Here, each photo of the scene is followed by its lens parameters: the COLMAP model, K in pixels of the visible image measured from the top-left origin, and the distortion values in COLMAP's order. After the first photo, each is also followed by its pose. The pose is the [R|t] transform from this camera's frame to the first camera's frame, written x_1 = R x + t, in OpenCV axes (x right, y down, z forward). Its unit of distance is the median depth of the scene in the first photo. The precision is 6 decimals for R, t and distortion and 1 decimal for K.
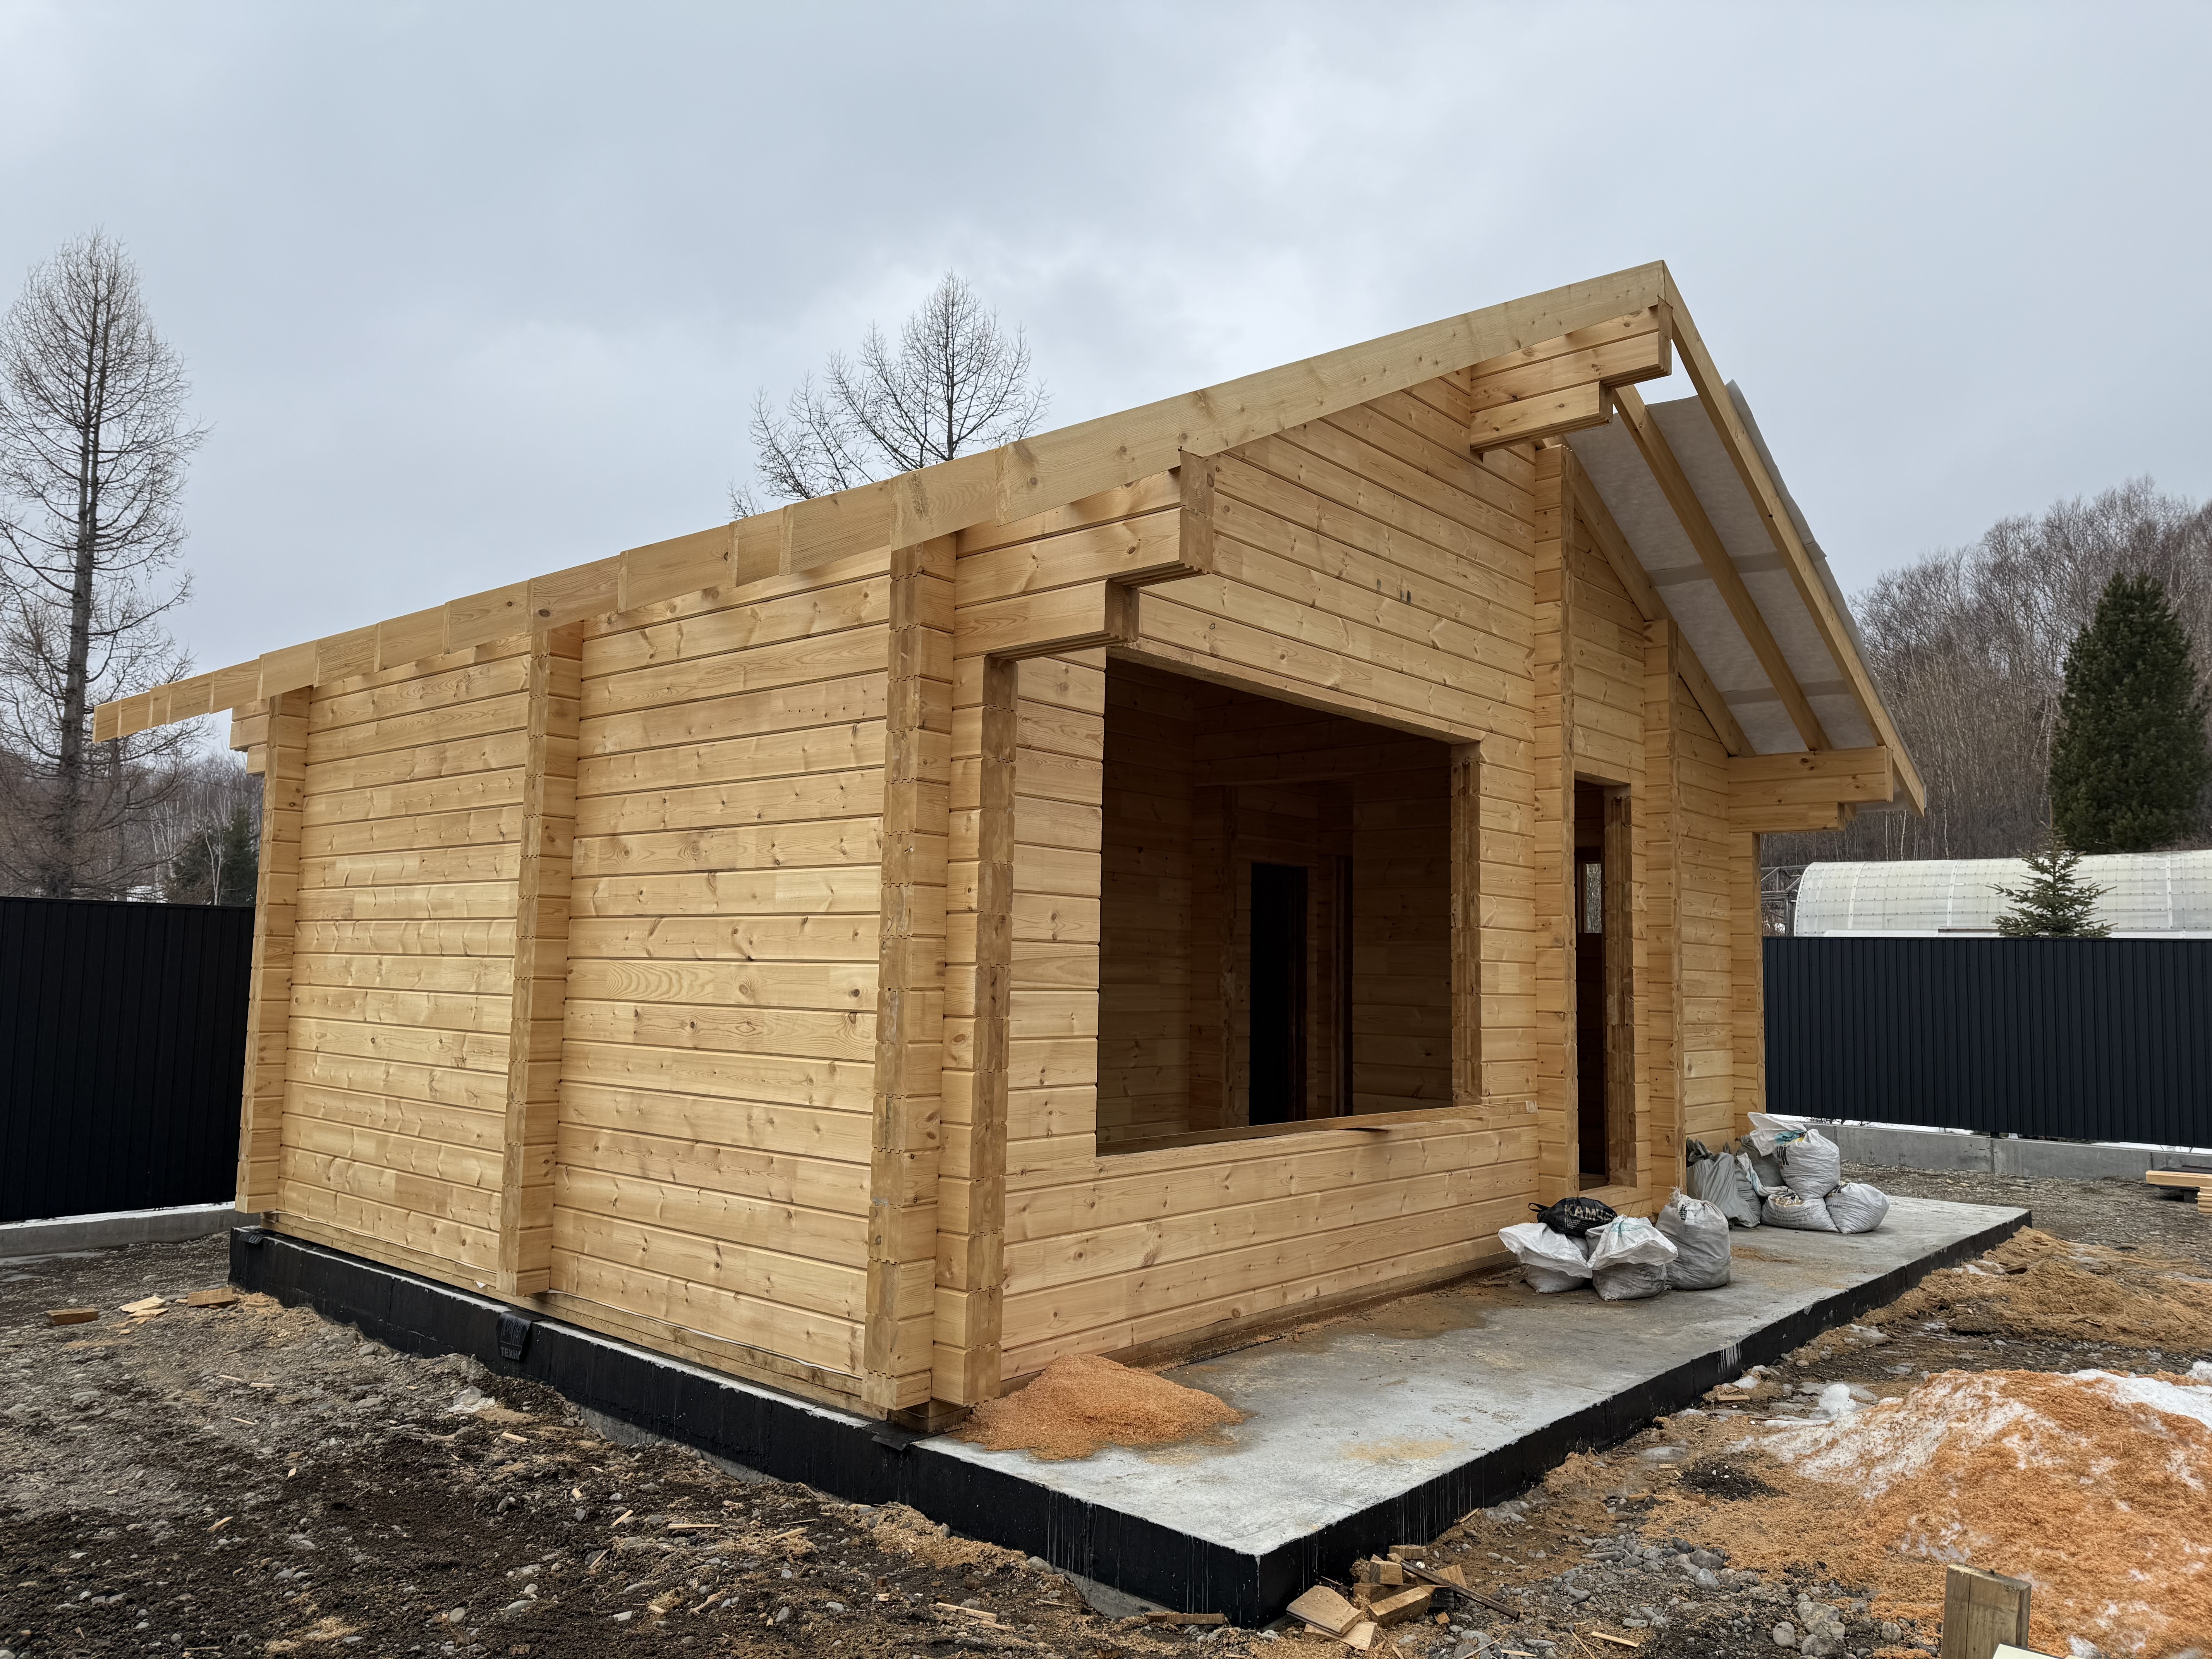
lens RADIAL K [[1564.6, 0, 1113.8], [0, 1564.6, 820.9], [0, 0, 1]] dist [0.086033, -0.137967]
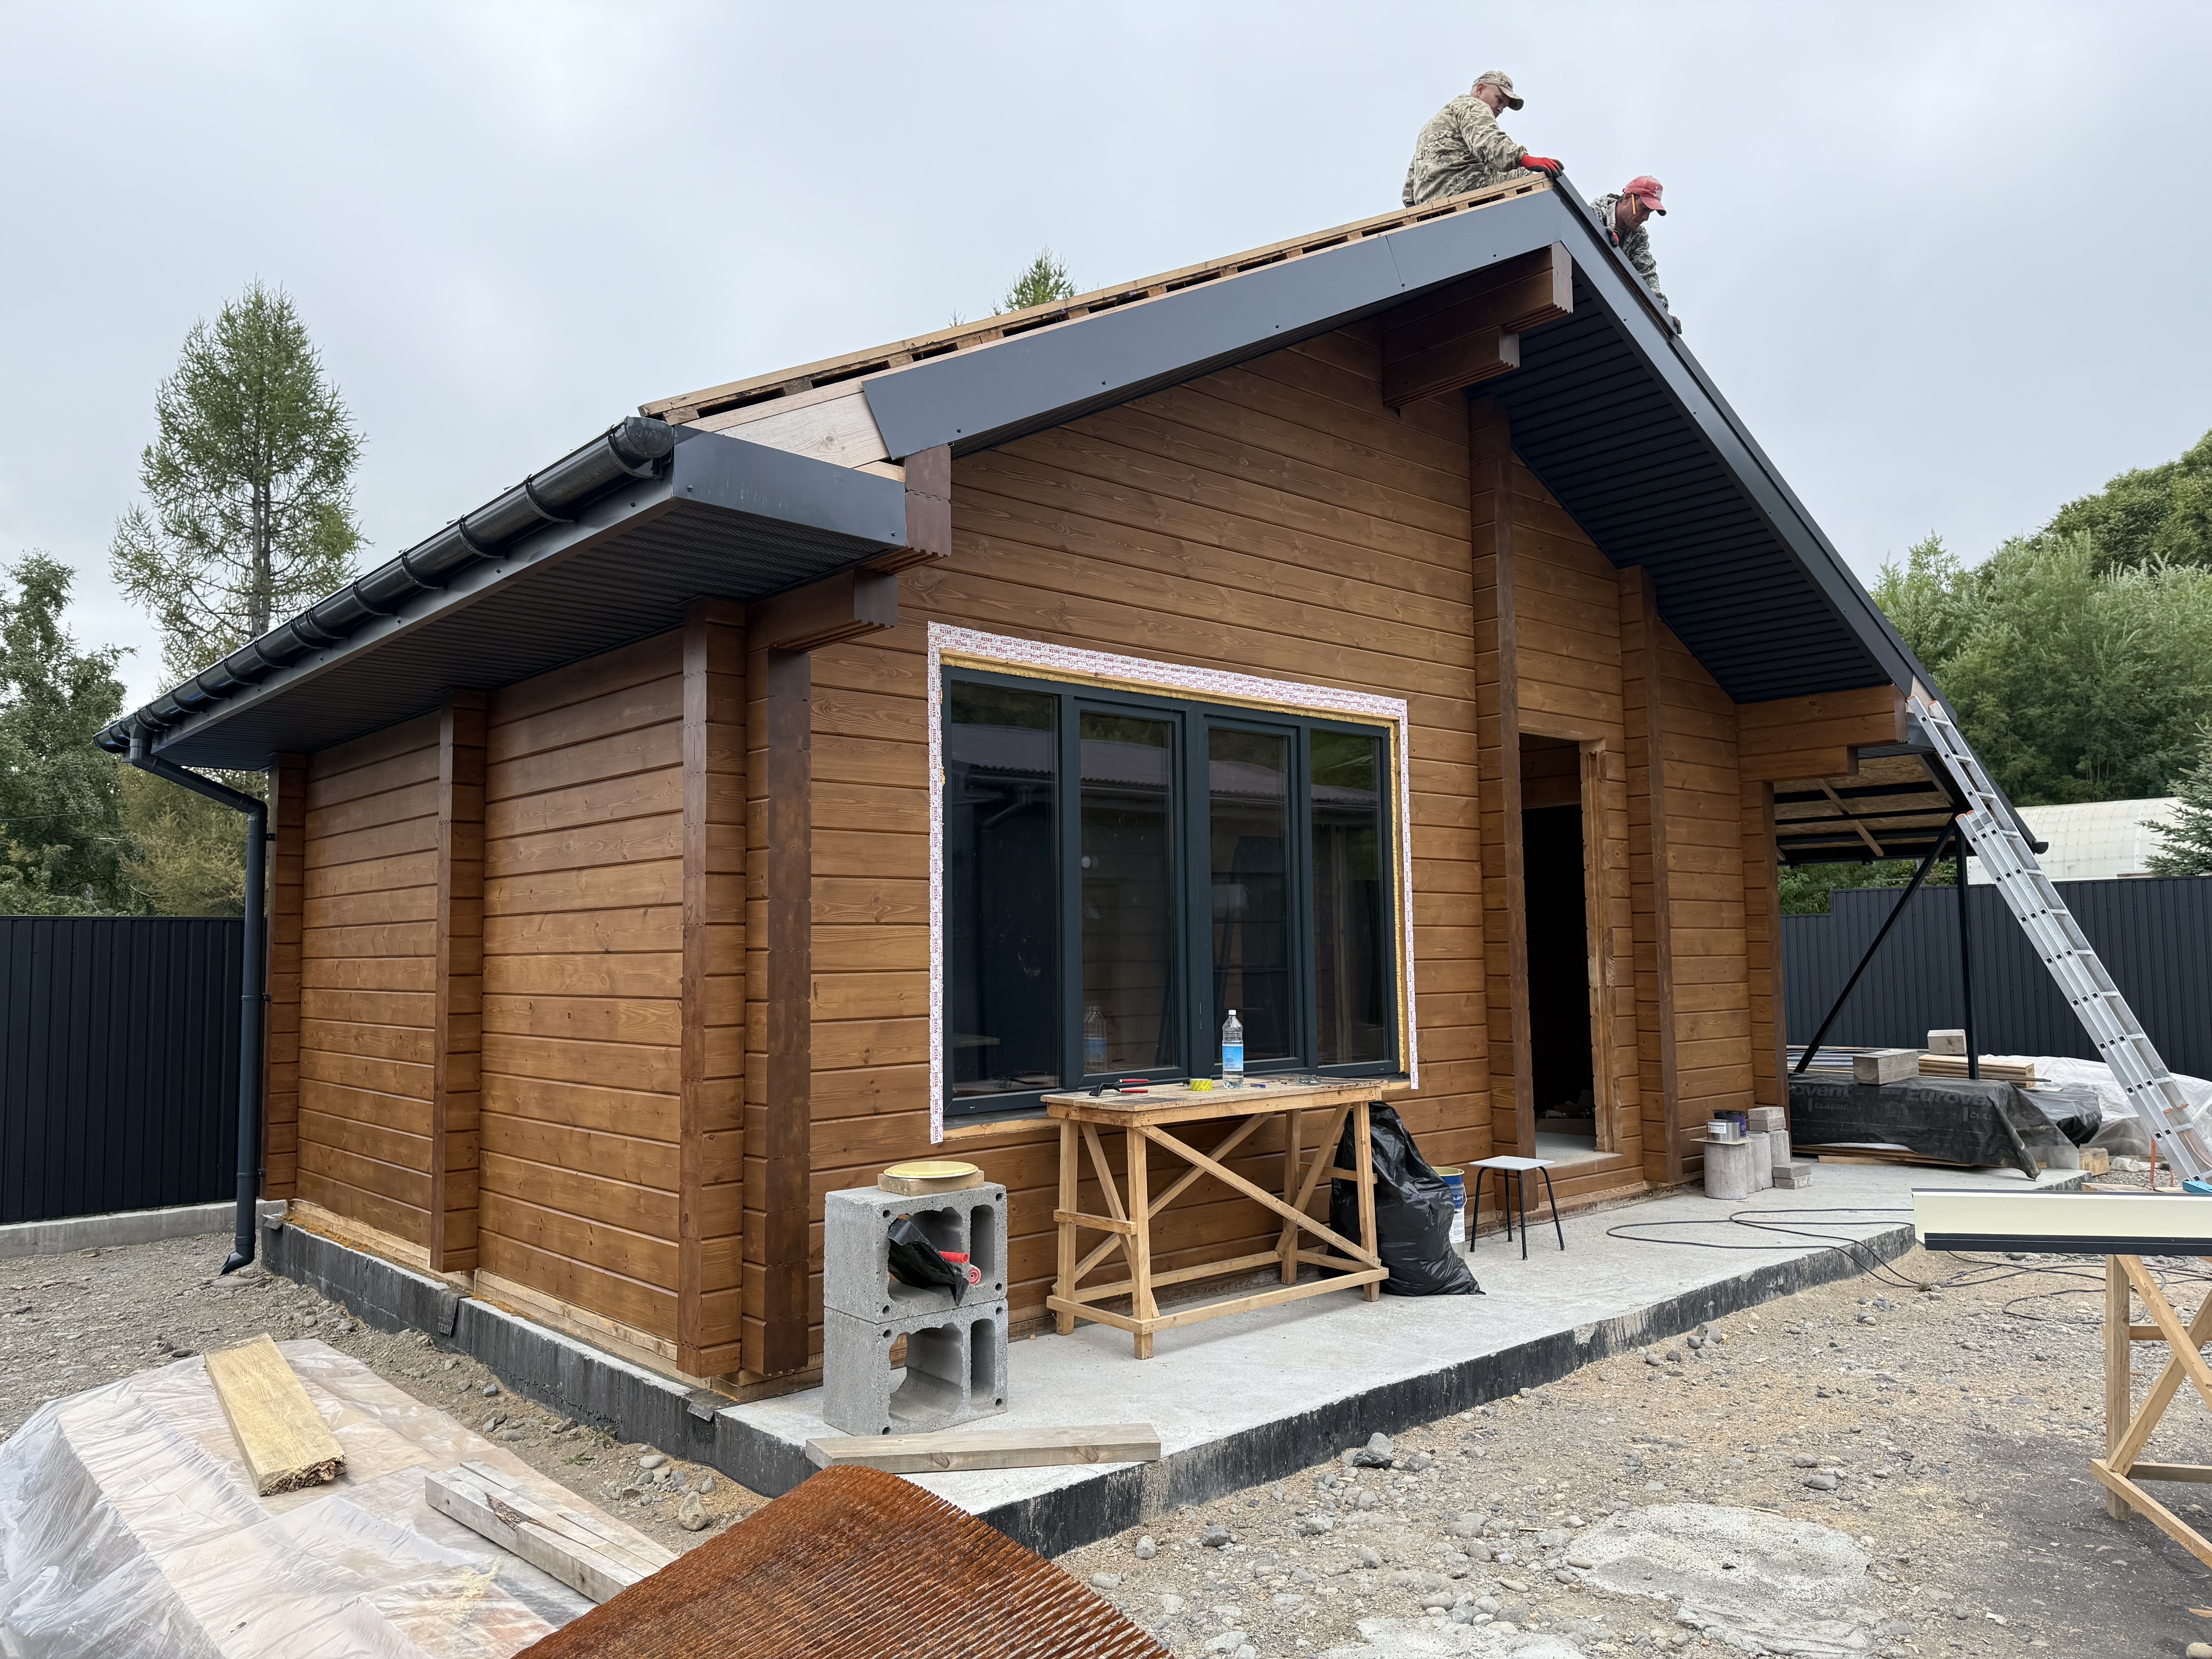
lens RADIAL K [[1548.3, 0, 1098.9], [0, 1548.3, 842.0], [0, 0, 1]] dist [0.112187, -0.167672]
pose [[0.990105, -0.044415, -0.133116, 0.207729], [0.047682, 0.998632, 0.021450, 0.007646], [0.131981, -0.027585, 0.990868, 0.014703]]
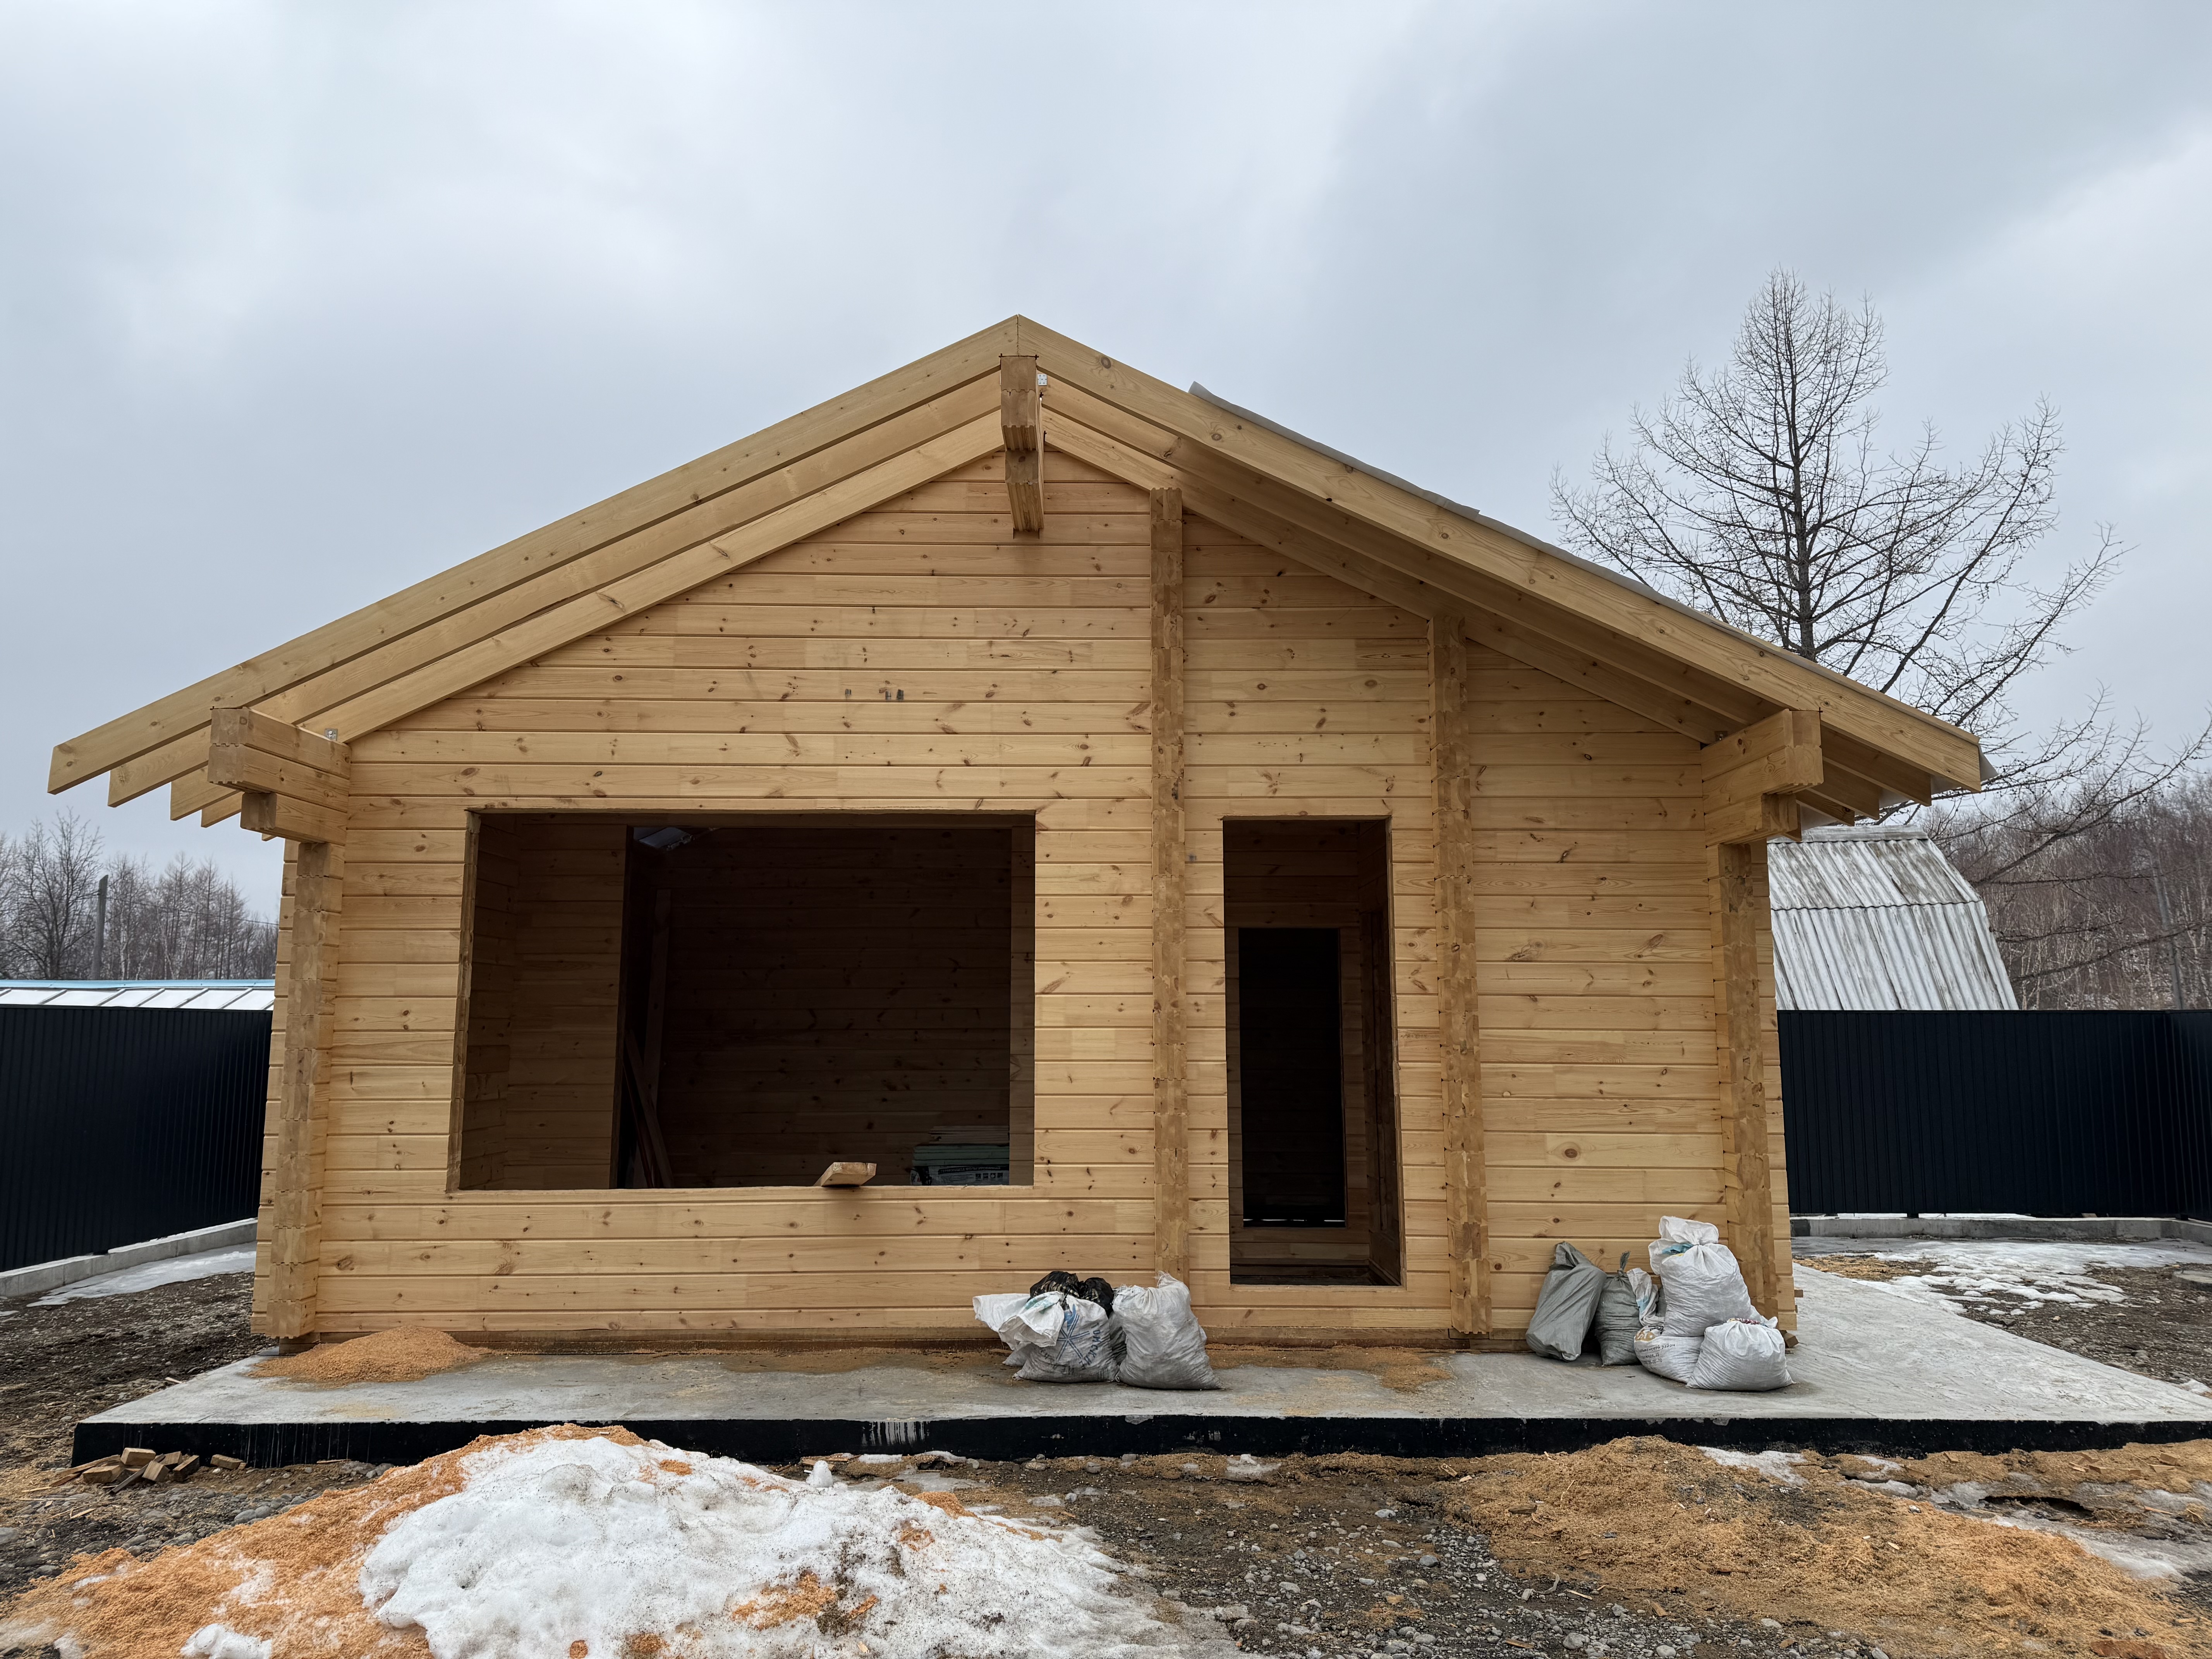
lens RADIAL K [[1581.9, 0, 1084.4], [0, 1581.9, 814.8], [0, 0, 1]] dist [0.114725, -0.192476]
pose [[0.647657, -0.127534, -0.751183, 1.254825], [0.089134, 0.991804, -0.091537, 0.060878], [0.756701, -0.007671, 0.653716, 0.441161]]
